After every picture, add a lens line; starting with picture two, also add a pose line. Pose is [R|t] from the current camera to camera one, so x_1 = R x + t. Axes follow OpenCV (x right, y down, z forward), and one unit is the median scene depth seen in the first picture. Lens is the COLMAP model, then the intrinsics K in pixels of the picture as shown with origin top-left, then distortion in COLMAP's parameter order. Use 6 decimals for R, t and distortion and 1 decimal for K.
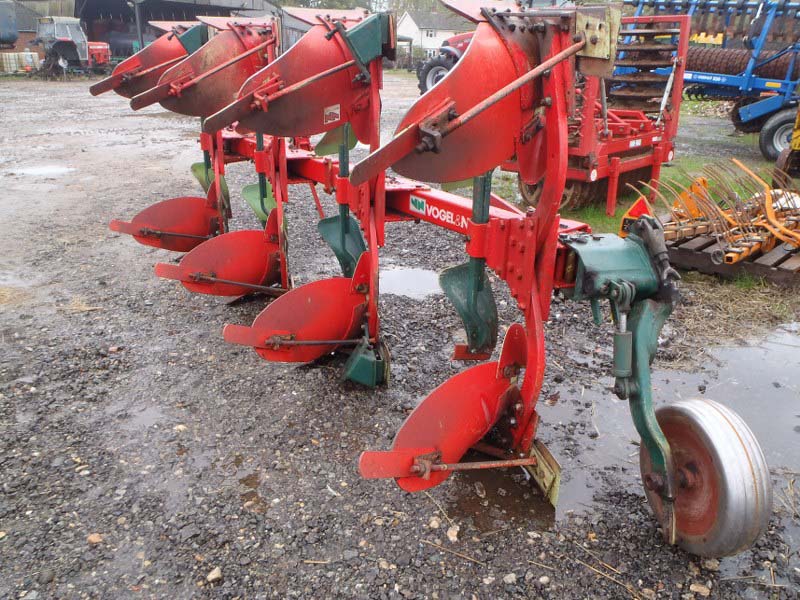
lens RADIAL K [[651.0, 0, 399.4], [0, 651.0, 298.5], [0, 0, 1]] dist [-0.035349, 0.004920]
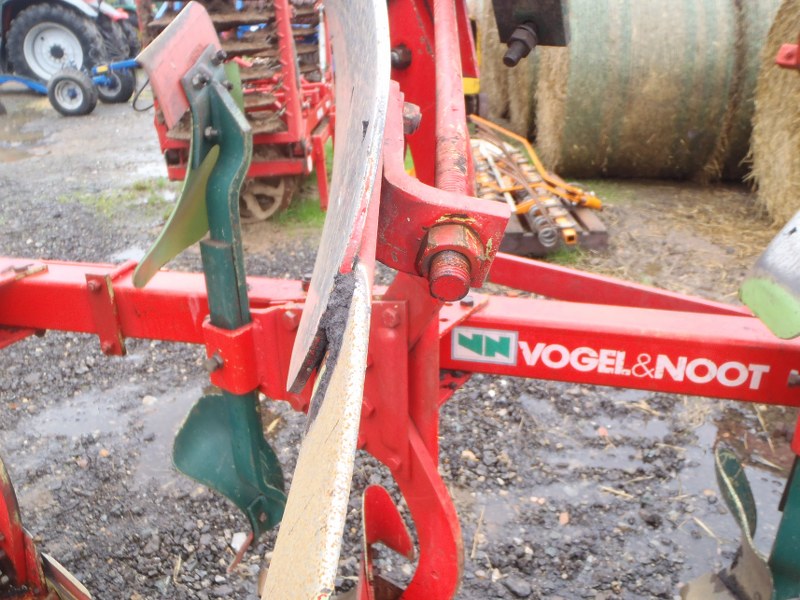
lens RADIAL K [[651.0, 0, 402.3], [0, 651.0, 304.5], [0, 0, 1]] dist [-0.035349, 0.004920]
pose [[0.743234, -0.311159, 0.592270, -0.231464], [0.275443, 0.949071, 0.152959, -0.229634], [-0.609700, 0.049452, 0.791088, 0.648828]]
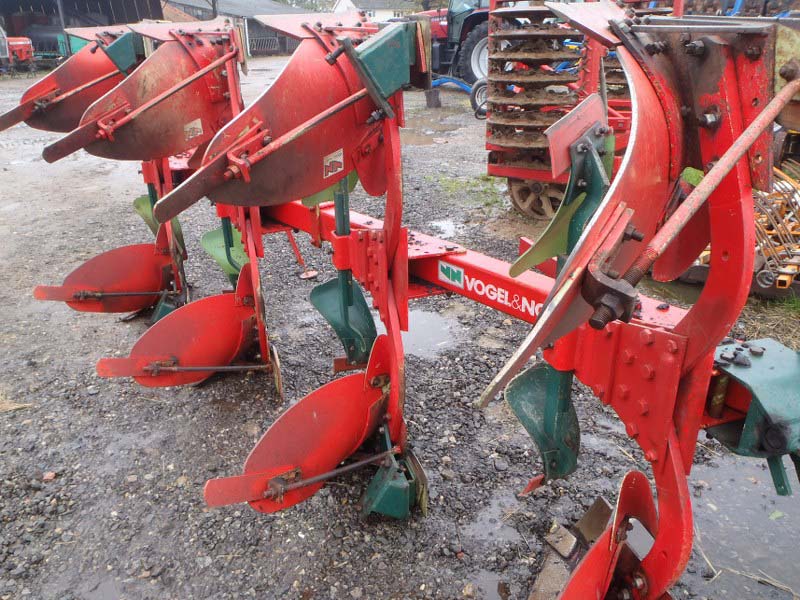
lens RADIAL K [[651.0, 0, 398.7], [0, 651.0, 301.6], [0, 0, 1]] dist [-0.035349, 0.004920]
pose [[0.995606, -0.064522, 0.067865, -0.077922], [0.062303, 0.997467, 0.034319, -0.131867], [-0.069908, -0.029940, 0.997104, 0.241030]]
